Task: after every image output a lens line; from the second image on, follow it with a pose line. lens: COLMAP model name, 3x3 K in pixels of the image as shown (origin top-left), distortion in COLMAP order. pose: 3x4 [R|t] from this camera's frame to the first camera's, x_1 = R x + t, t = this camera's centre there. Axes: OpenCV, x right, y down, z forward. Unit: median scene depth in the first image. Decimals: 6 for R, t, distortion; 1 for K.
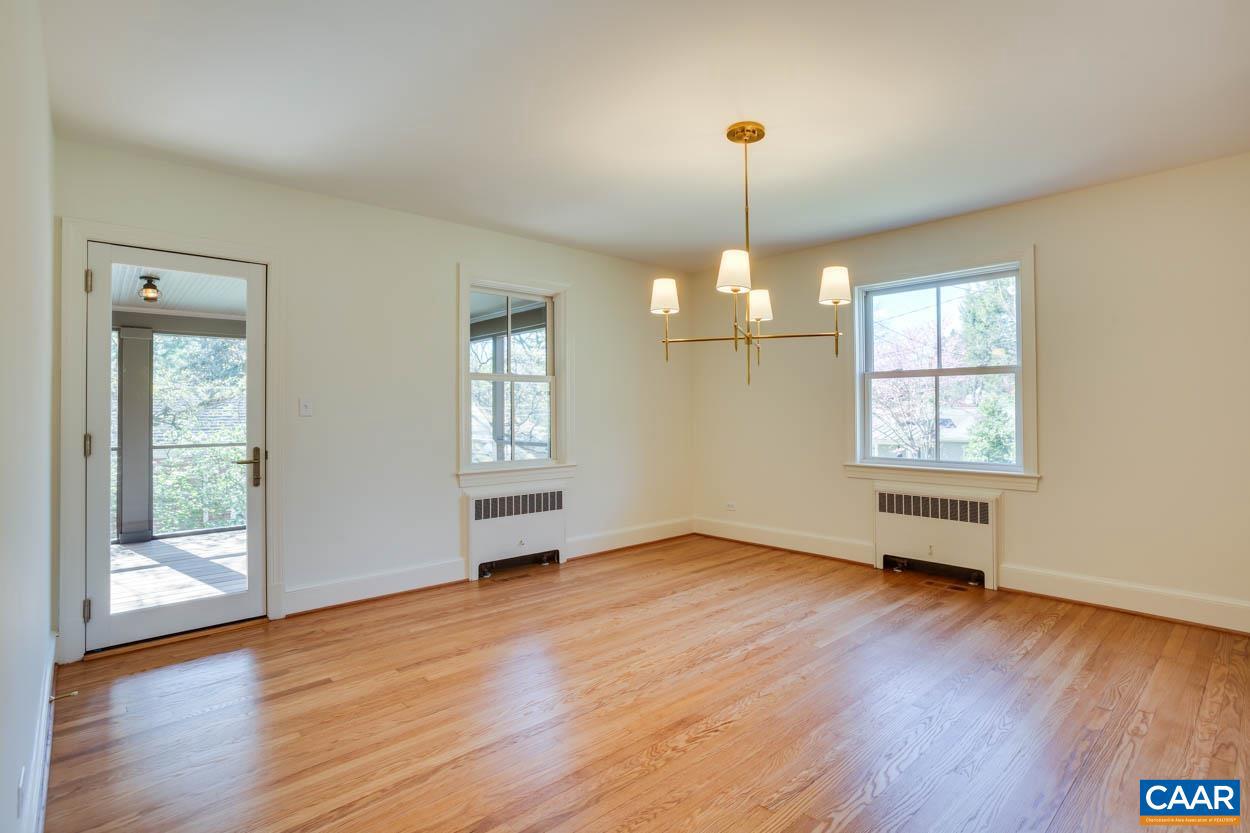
lens RADIAL K [[621.0, 0, 629.5], [0, 621.0, 404.3], [0, 0, 1]] dist [-0.052727, 0.031485]
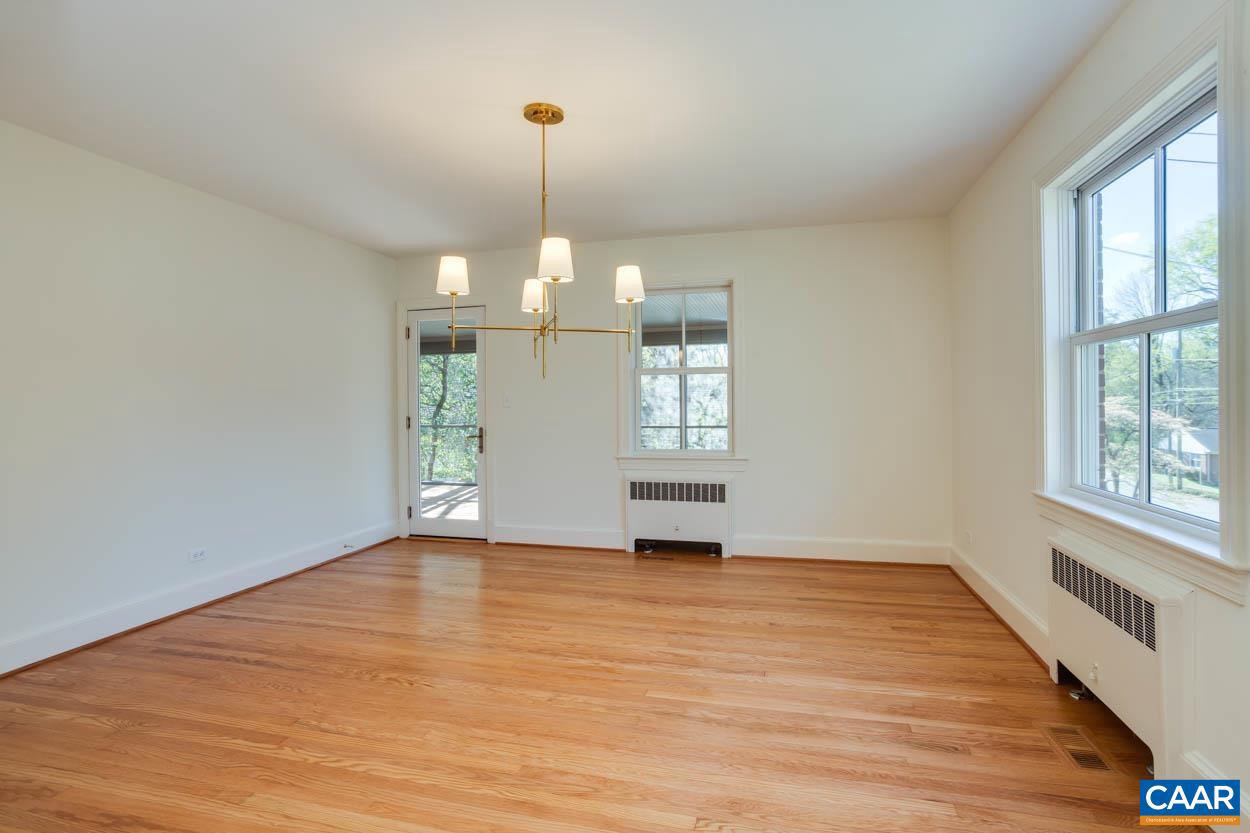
lens RADIAL K [[621.0, 0, 629.5], [0, 621.0, 404.3], [0, 0, 1]] dist [-0.052727, 0.031485]
pose [[0.527149, 0.001502, -0.849771, 0.824849], [0.016628, 0.999789, 0.012082, -0.000224], [0.849610, -0.020499, 0.527013, 0.465009]]
